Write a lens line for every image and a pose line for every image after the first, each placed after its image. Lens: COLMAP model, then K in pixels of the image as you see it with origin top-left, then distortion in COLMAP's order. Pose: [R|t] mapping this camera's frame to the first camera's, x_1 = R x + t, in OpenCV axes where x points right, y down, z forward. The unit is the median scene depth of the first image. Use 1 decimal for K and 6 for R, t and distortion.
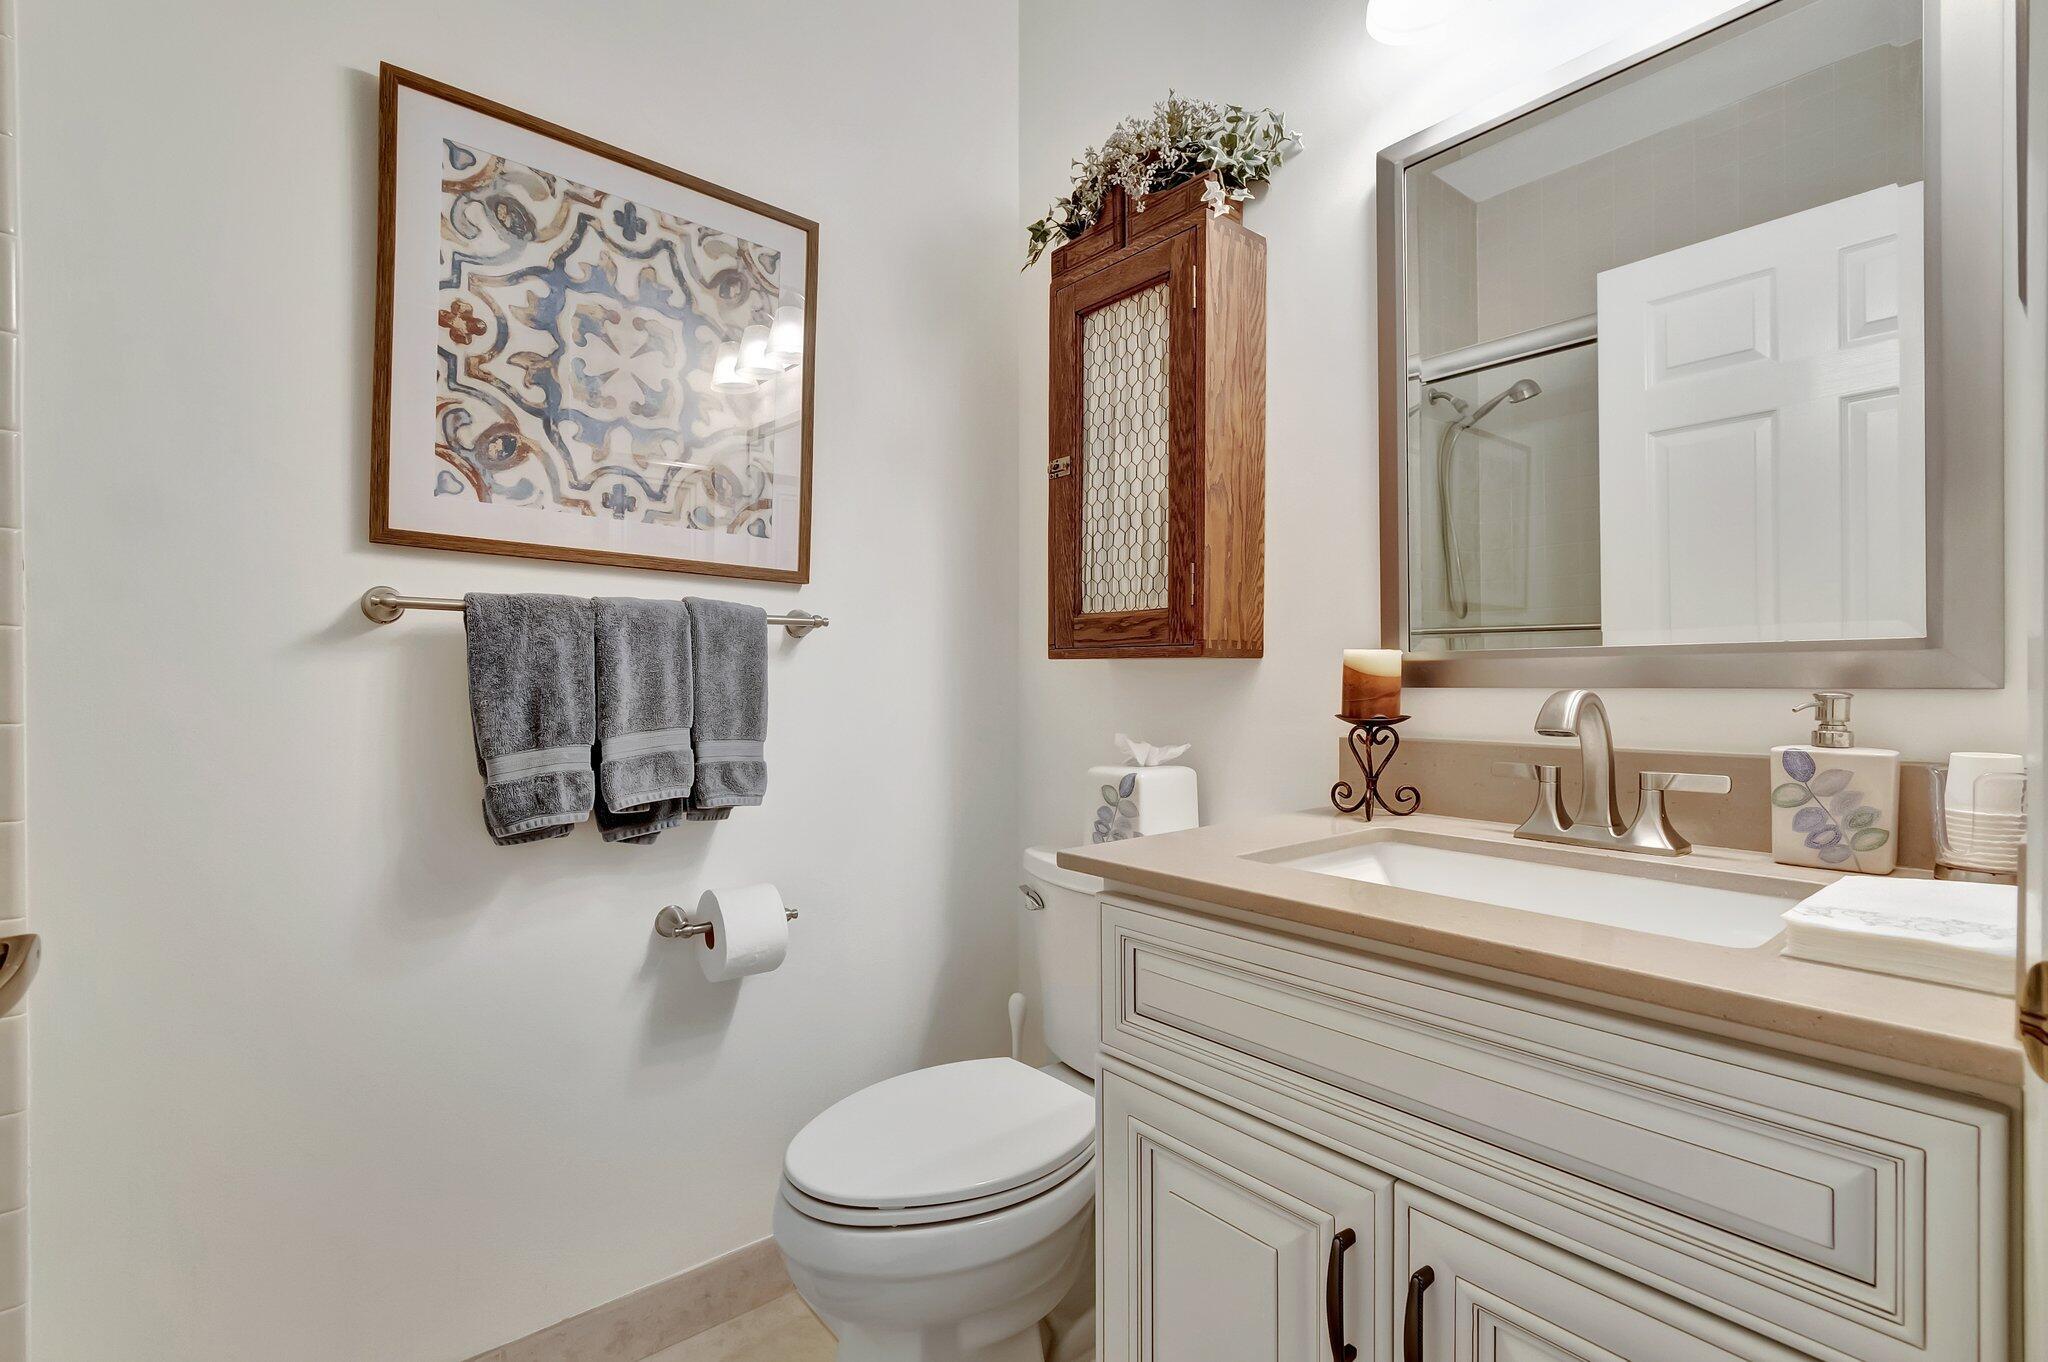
lens RADIAL K [[915.2, 0, 1022.8], [0, 915.2, 677.9], [0, 0, 1]] dist [-0.002916, 0.000460]
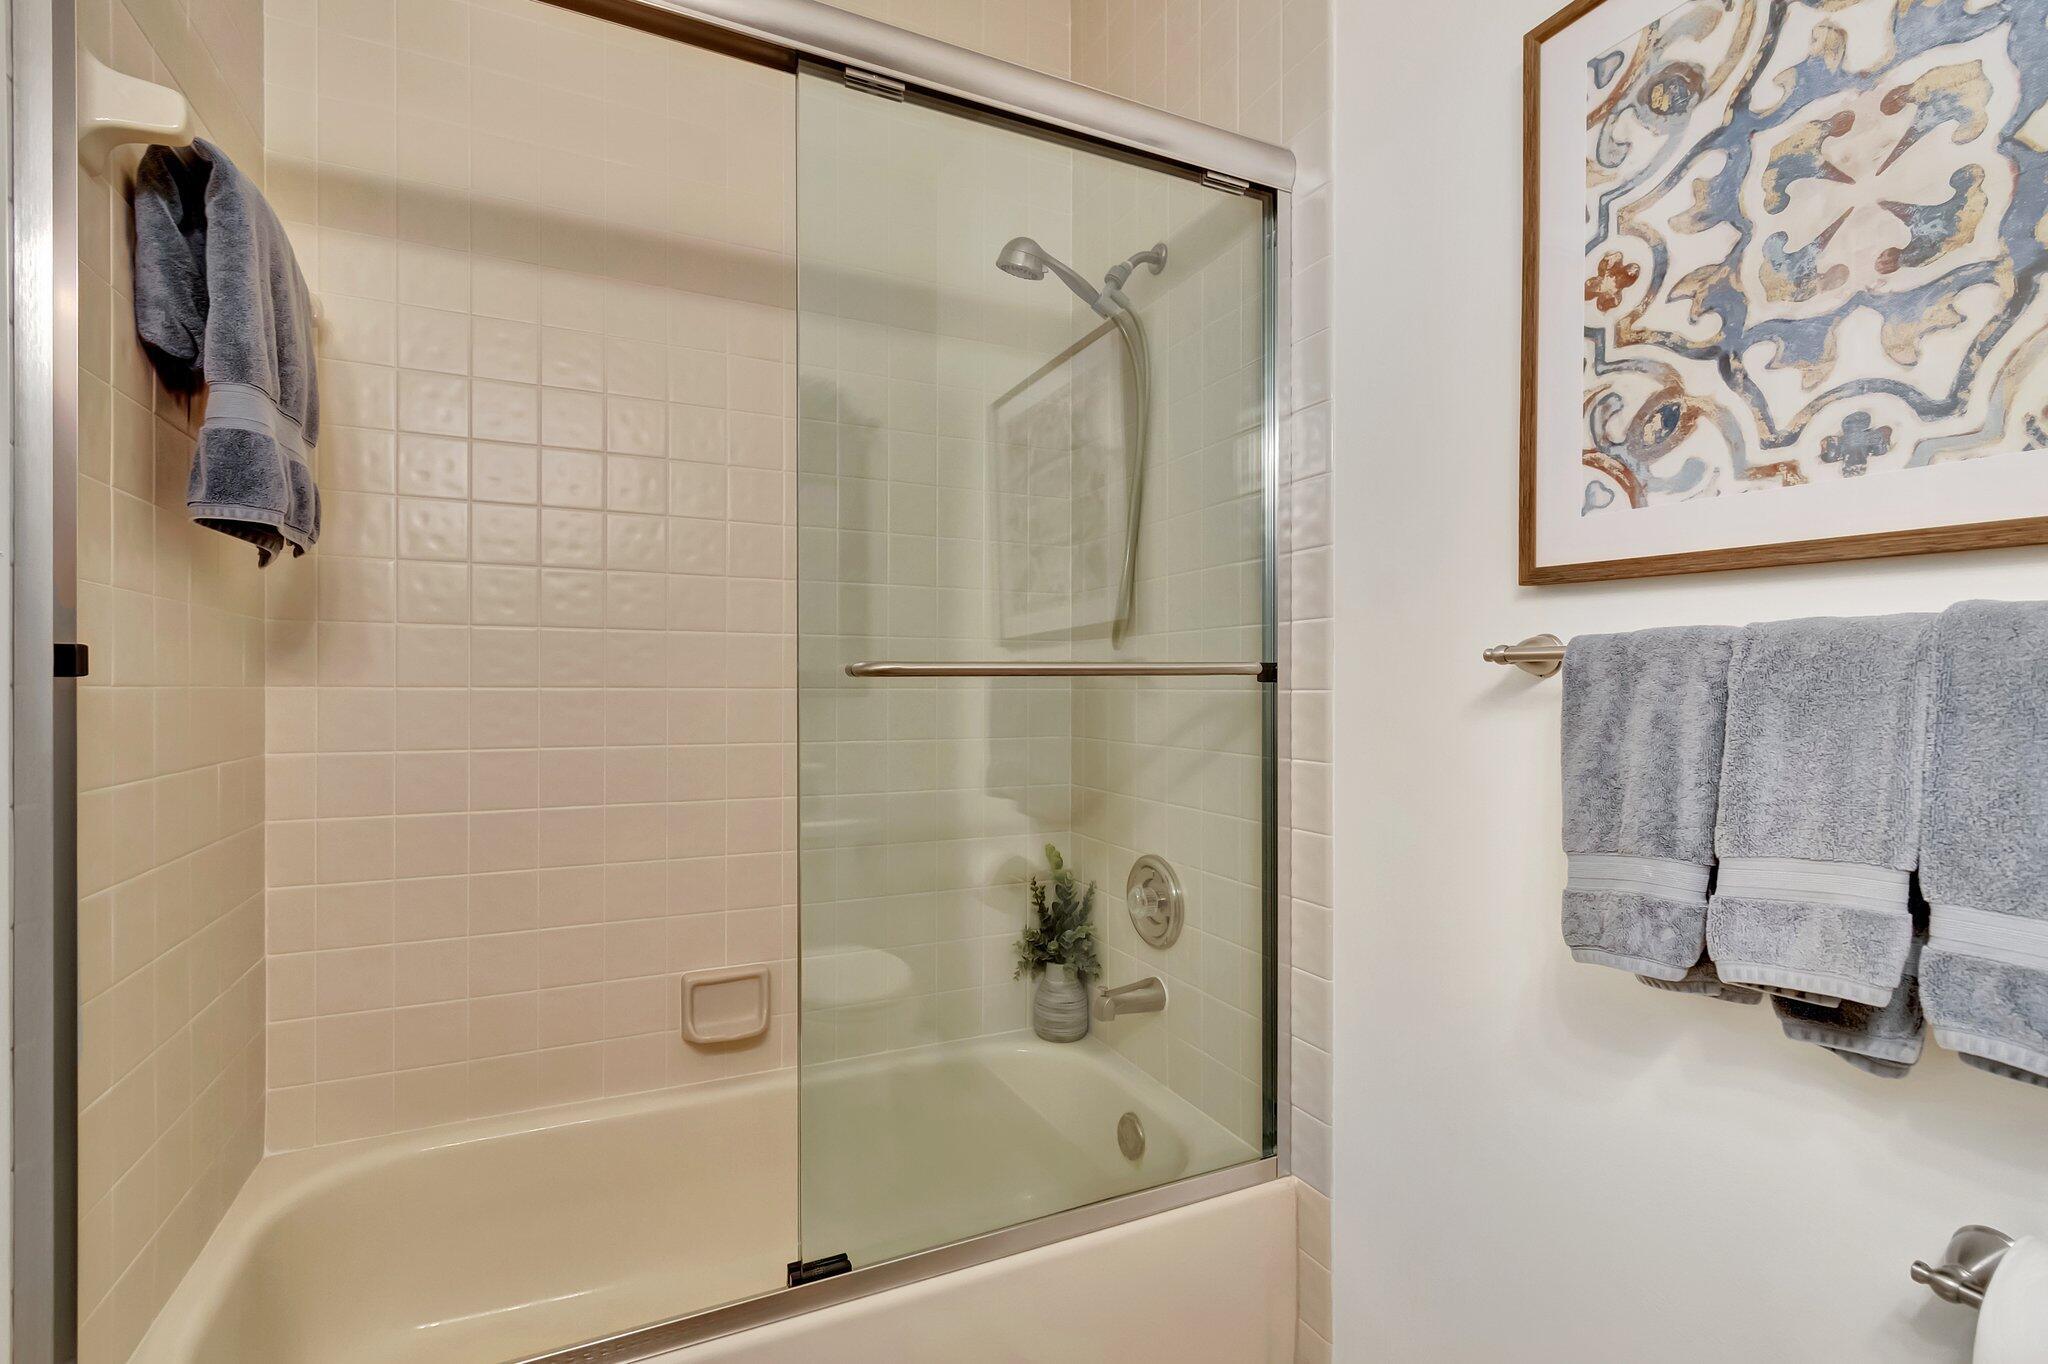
lens RADIAL K [[915.2, 0, 1021.4], [0, 915.2, 687.7], [0, 0, 1]] dist [-0.002916, 0.000460]
pose [[-0.247545, -0.001274, -0.968876, 0.241247], [-0.003292, 0.999994, -0.000474, -0.044438], [0.968871, 0.003072, -0.247548, 0.686498]]
